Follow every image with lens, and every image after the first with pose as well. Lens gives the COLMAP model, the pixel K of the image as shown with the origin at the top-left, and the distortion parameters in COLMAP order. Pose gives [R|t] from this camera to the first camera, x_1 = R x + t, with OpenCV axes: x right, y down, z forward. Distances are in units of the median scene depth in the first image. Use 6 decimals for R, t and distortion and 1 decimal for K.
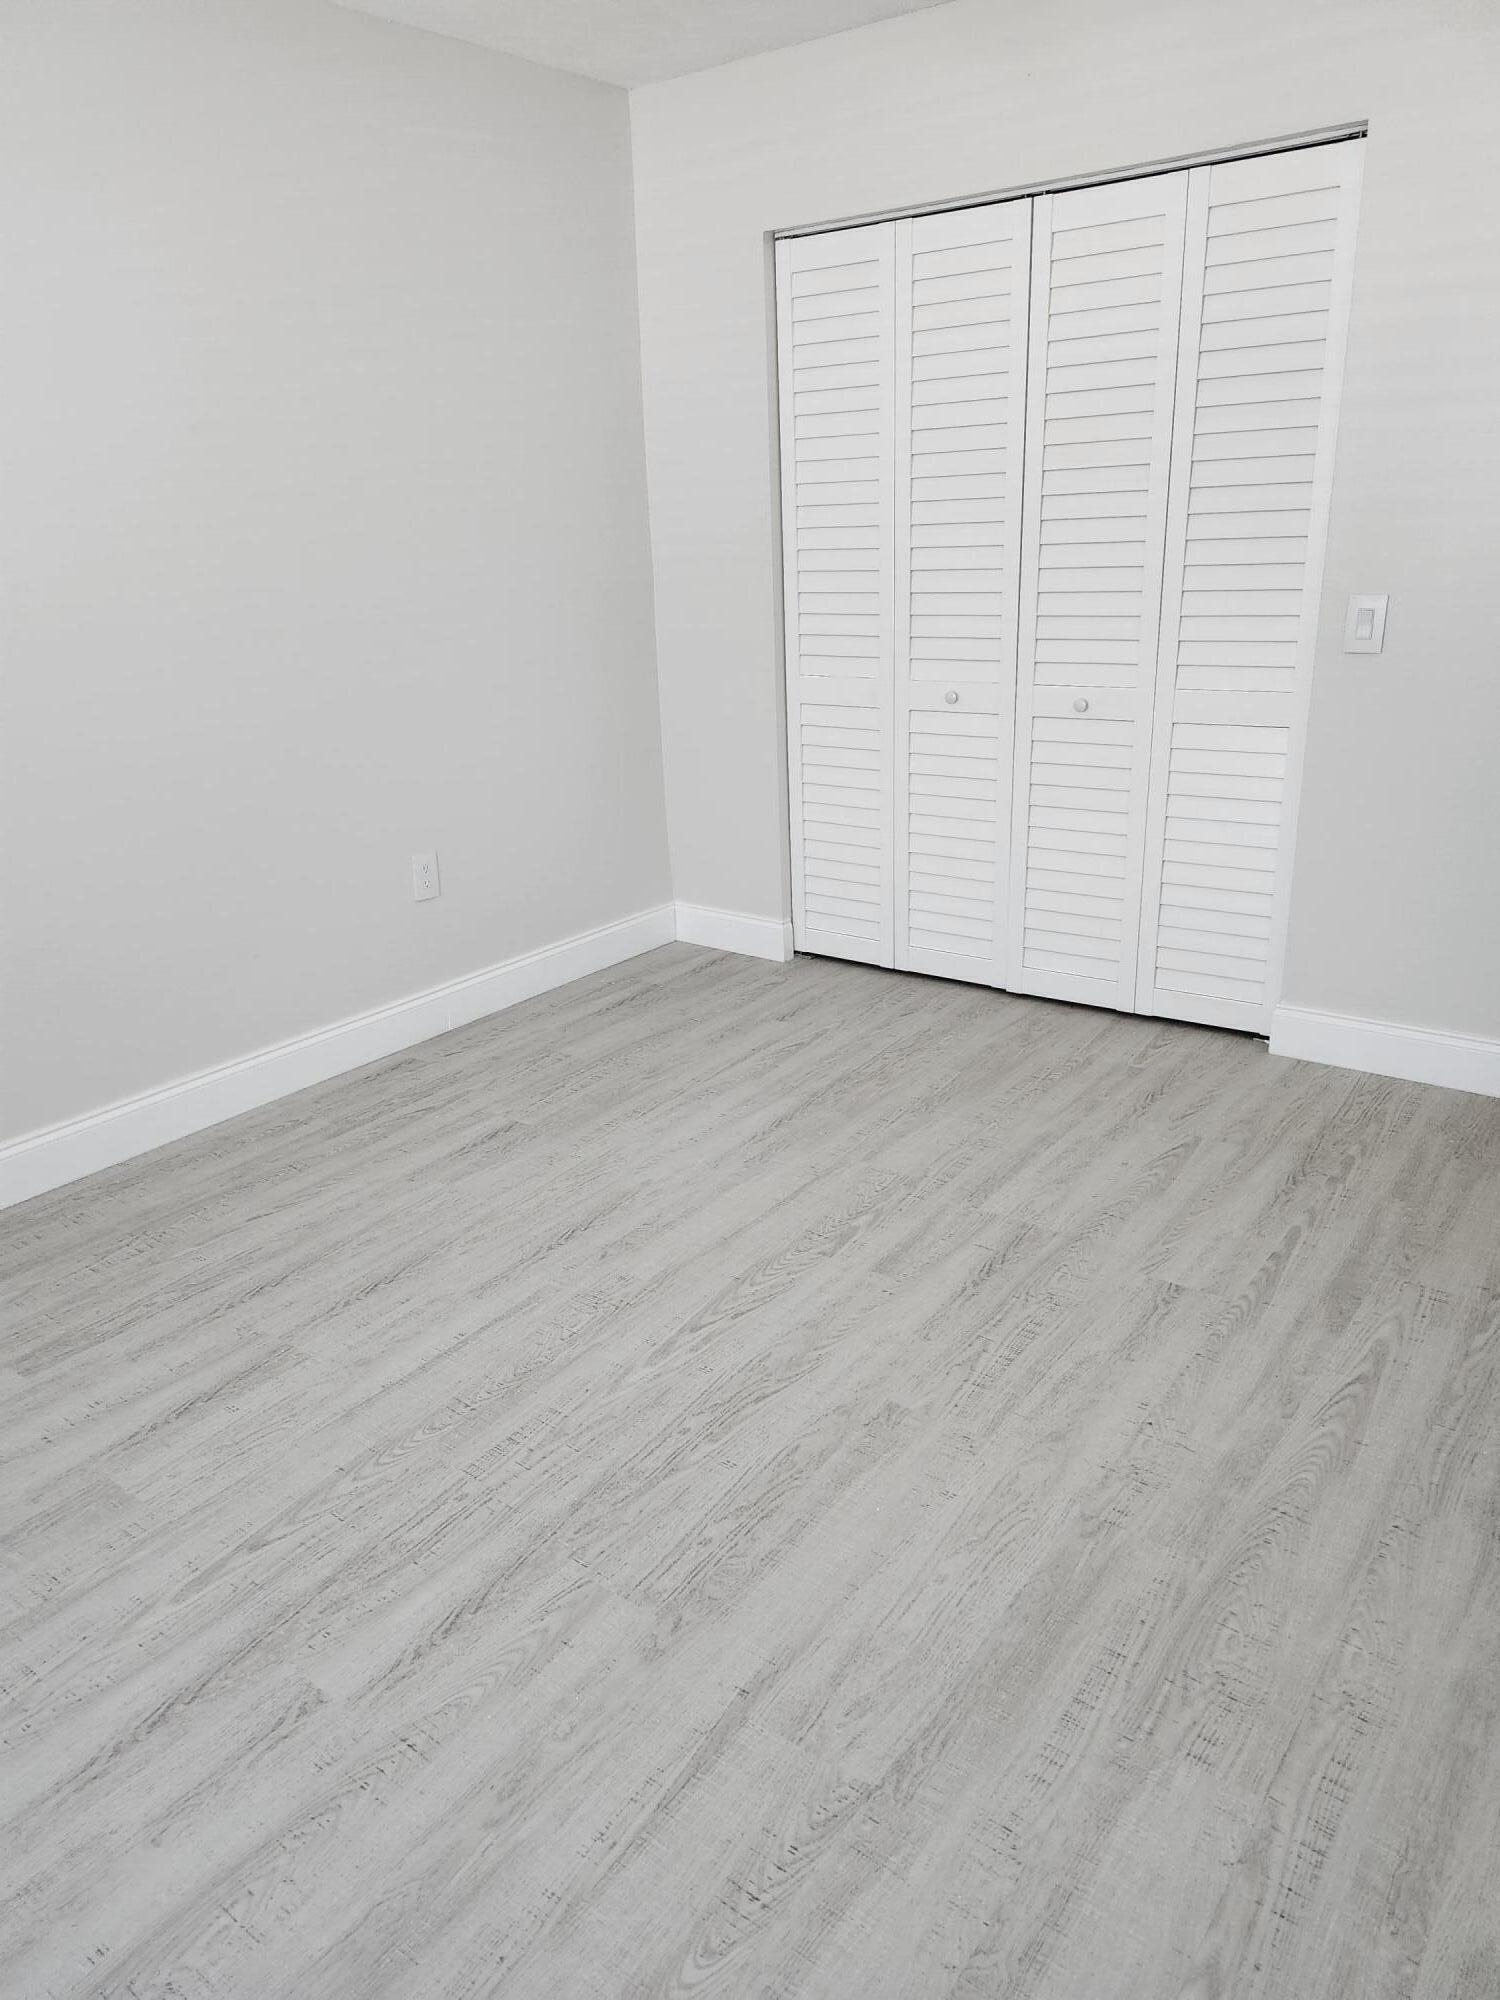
lens RADIAL K [[1372.6, 0, 741.6], [0, 1372.6, 1016.4], [0, 0, 1]] dist [0.132753, -0.246919]
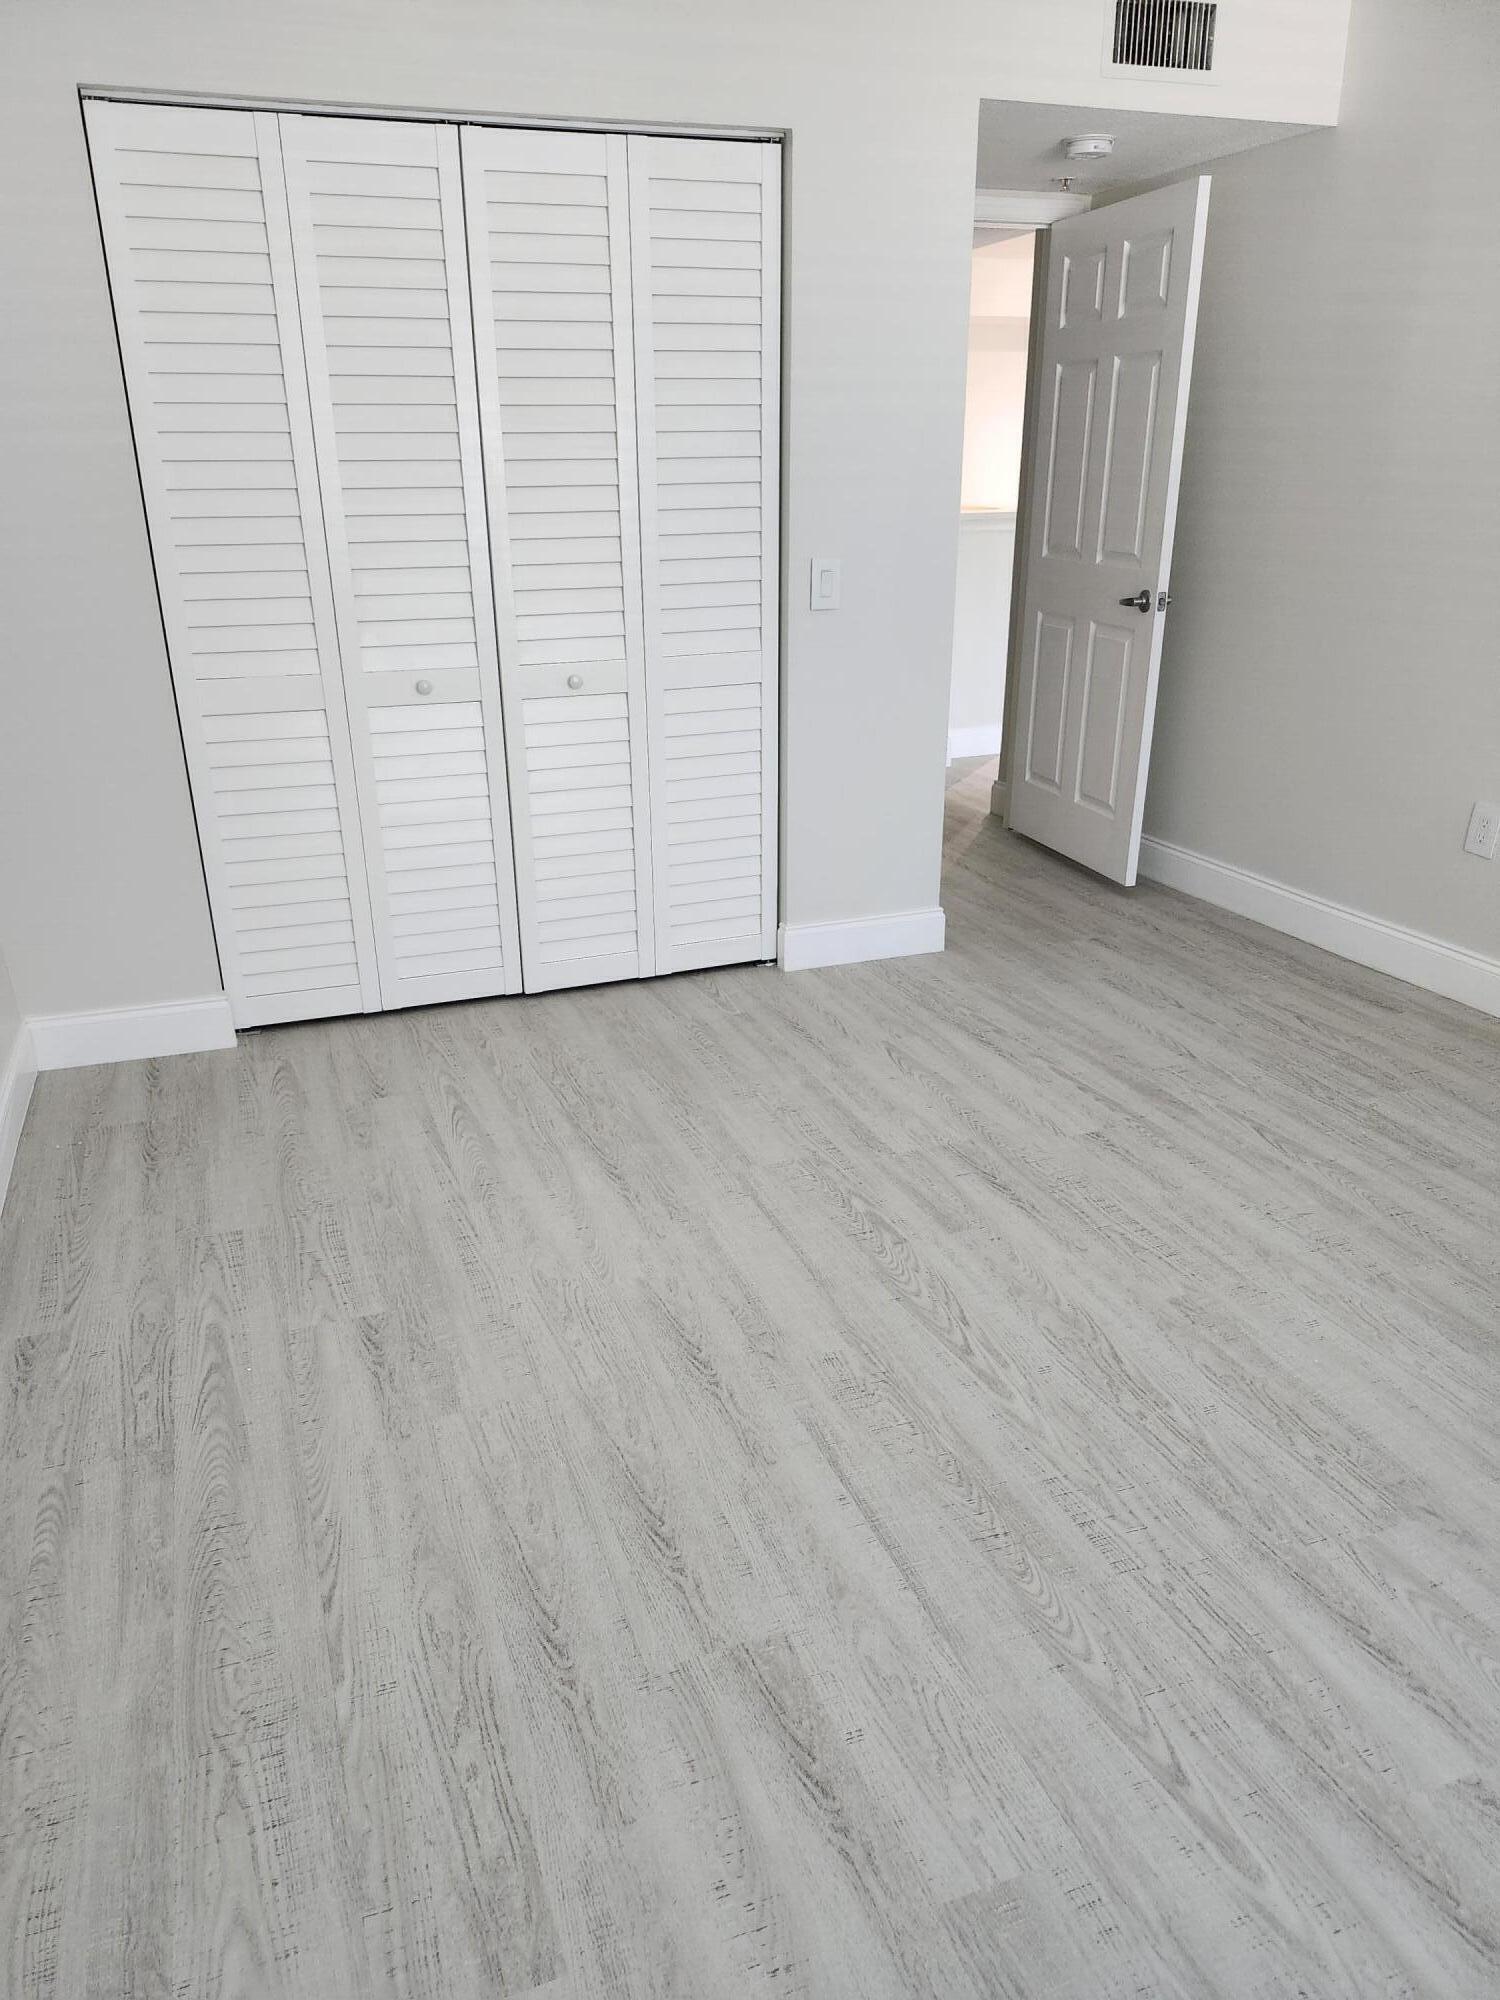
lens RADIAL K [[1390.5, 0, 746.5], [0, 1390.5, 1020.0], [0, 0, 1]] dist [0.085960, -0.105869]
pose [[0.543497, -0.281394, 0.790841, -0.672083], [0.282518, 0.948493, 0.143332, -0.132857], [-0.790440, 0.145526, 0.595002, 0.460150]]
